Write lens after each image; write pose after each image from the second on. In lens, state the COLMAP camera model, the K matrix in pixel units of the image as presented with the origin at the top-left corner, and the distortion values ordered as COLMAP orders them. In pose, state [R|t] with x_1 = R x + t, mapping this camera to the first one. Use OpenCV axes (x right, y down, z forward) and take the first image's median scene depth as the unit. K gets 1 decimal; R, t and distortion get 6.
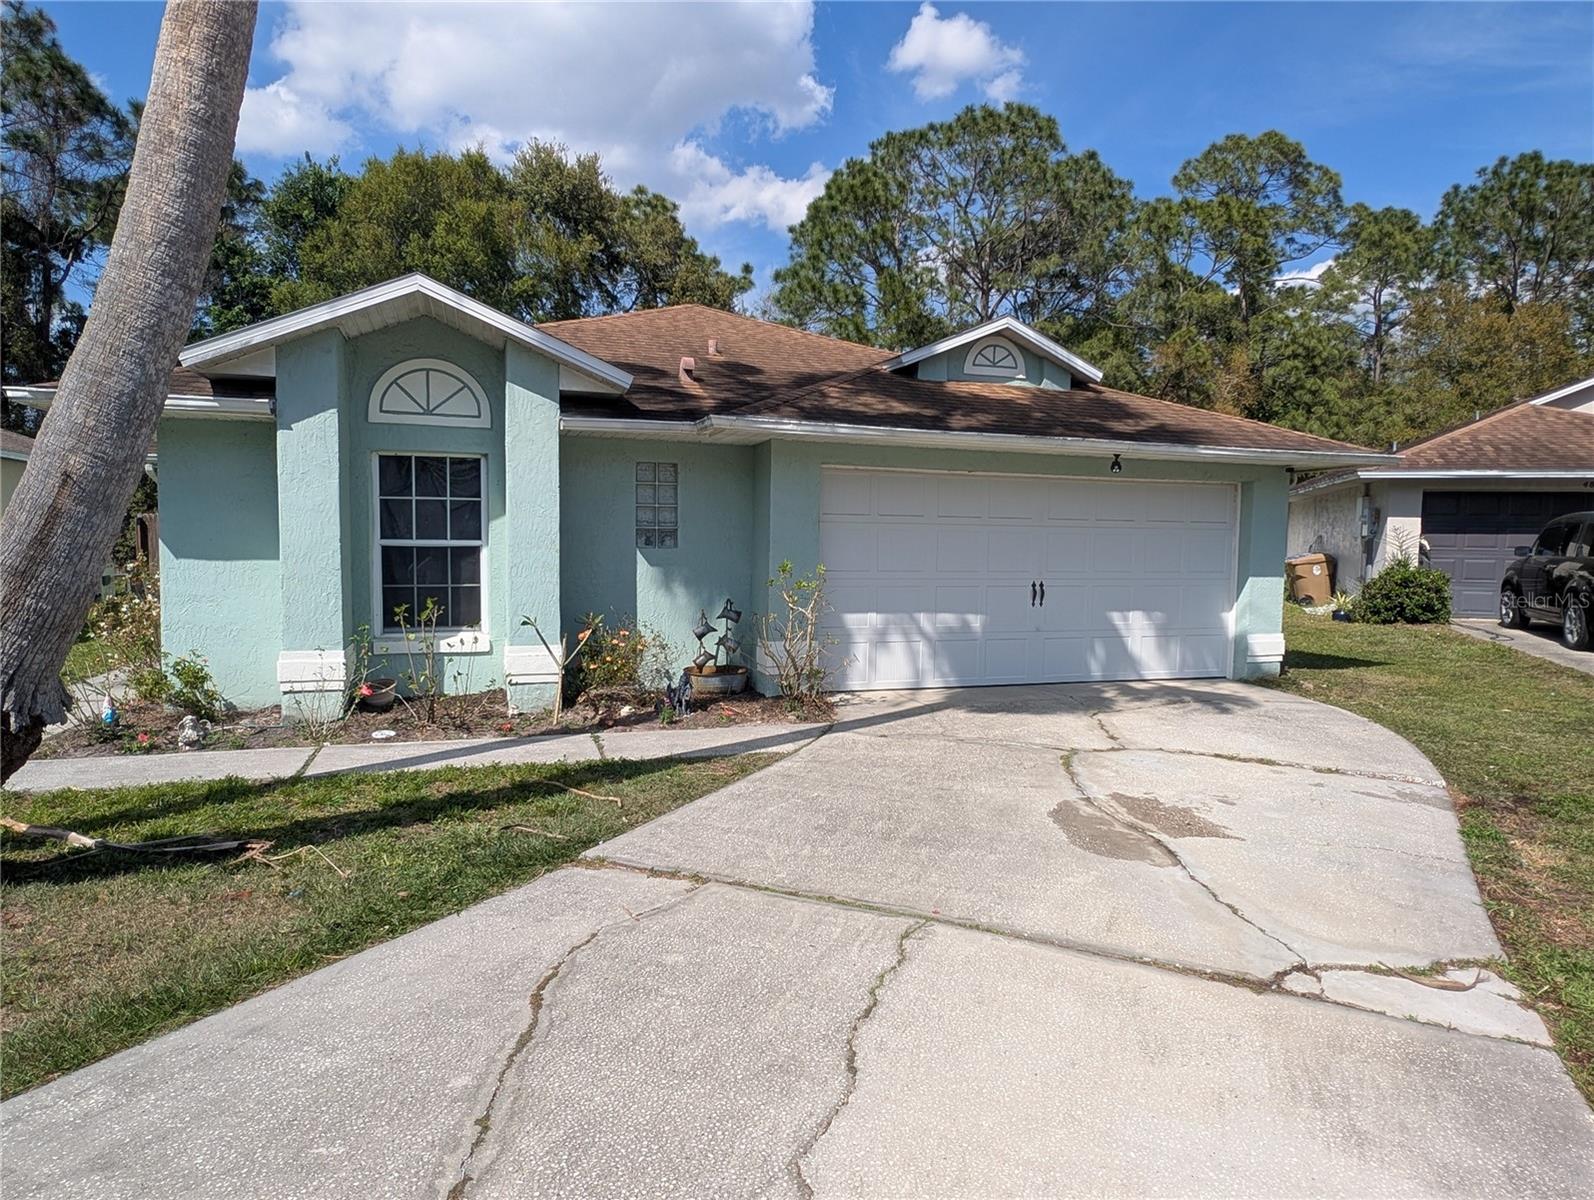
lens RADIAL K [[938.7, 0, 796.7], [0, 938.7, 603.6], [0, 0, 1]] dist [0.000371, -0.003117]
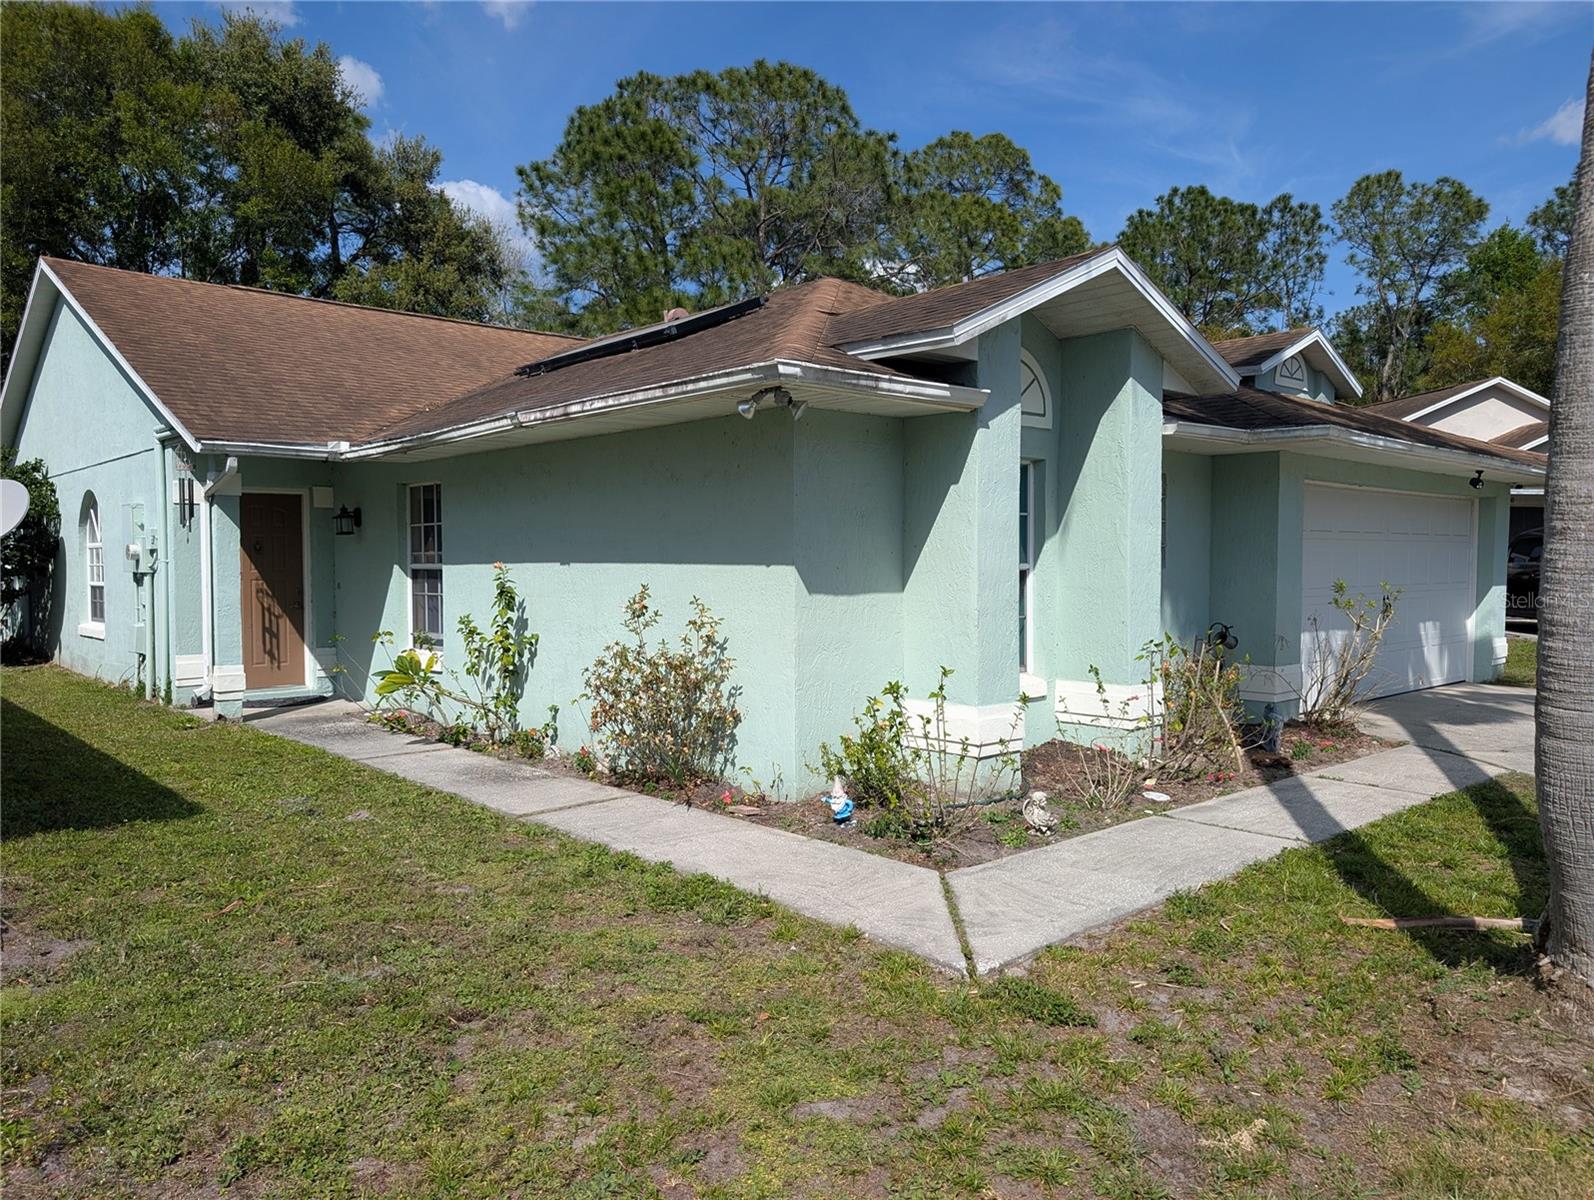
lens RADIAL K [[1124.1, 0, 796.8], [0, 1124.1, 599.0], [0, 0, 1]] dist [0.026040, 0.010198]
pose [[0.906711, -0.030305, 0.420663, -0.215304], [0.042671, 0.998889, -0.020012, -0.005493], [-0.419589, 0.036095, 0.906996, 0.041540]]
